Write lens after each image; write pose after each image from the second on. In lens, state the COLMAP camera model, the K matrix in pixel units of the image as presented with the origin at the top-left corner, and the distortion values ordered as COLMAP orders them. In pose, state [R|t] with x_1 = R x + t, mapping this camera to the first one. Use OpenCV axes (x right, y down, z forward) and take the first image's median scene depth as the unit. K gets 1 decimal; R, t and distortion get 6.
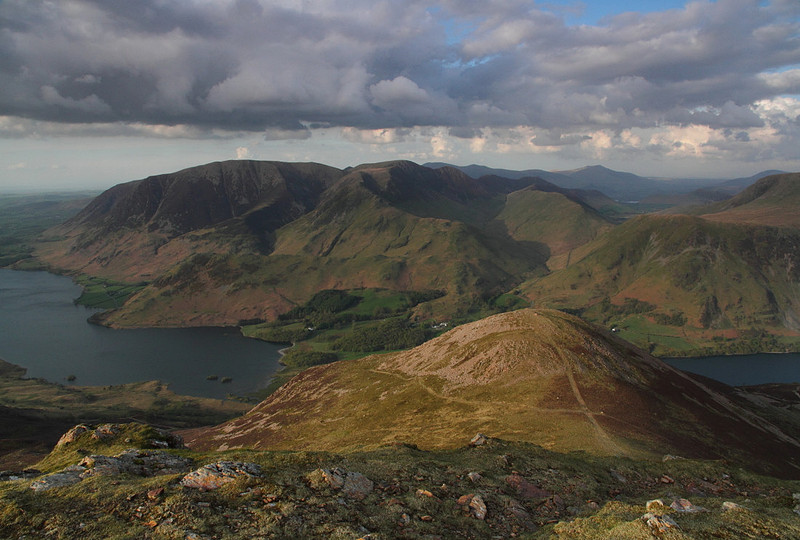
lens RADIAL K [[549.4, 0, 396.0], [0, 549.4, 273.6], [0, 0, 1]] dist [-0.127154, 0.087163]
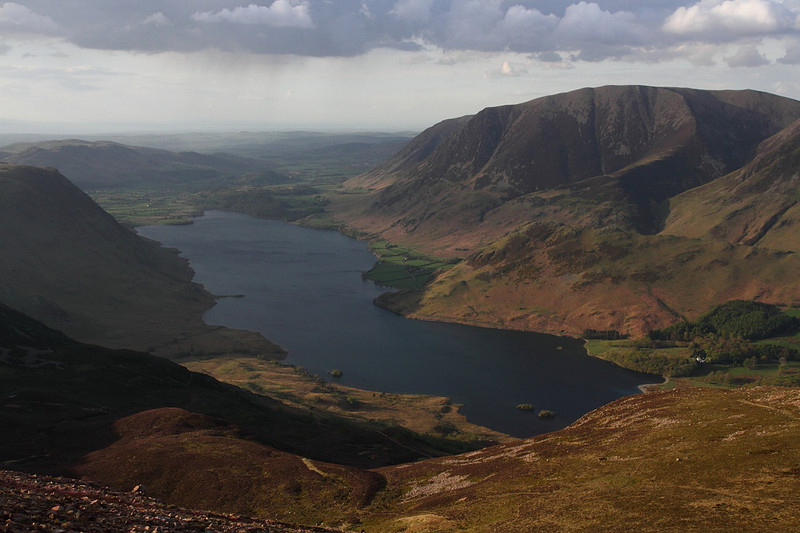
lens RADIAL K [[851.5, 0, 401.4], [0, 851.5, 275.8], [0, 0, 1]] dist [0.004179, 0.174083]
pose [[0.860473, 0.108626, -0.497782, 0.013207], [-0.107374, 0.993728, 0.031242, 0.012955], [0.498054, 0.026566, 0.866739, 0.025237]]
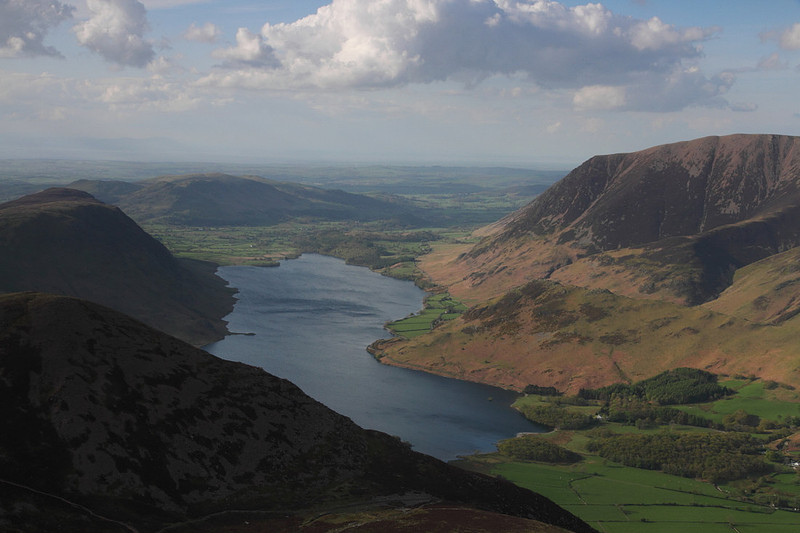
lens RADIAL K [[1054.3, 0, 399.4], [0, 1054.3, 273.7], [0, 0, 1]] dist [0.104205, 0.022534]
pose [[0.708815, 0.119058, -0.695274, 0.402261], [-0.165466, 0.986215, 0.000190, -0.017568], [0.685713, 0.114910, 0.718744, -0.027334]]
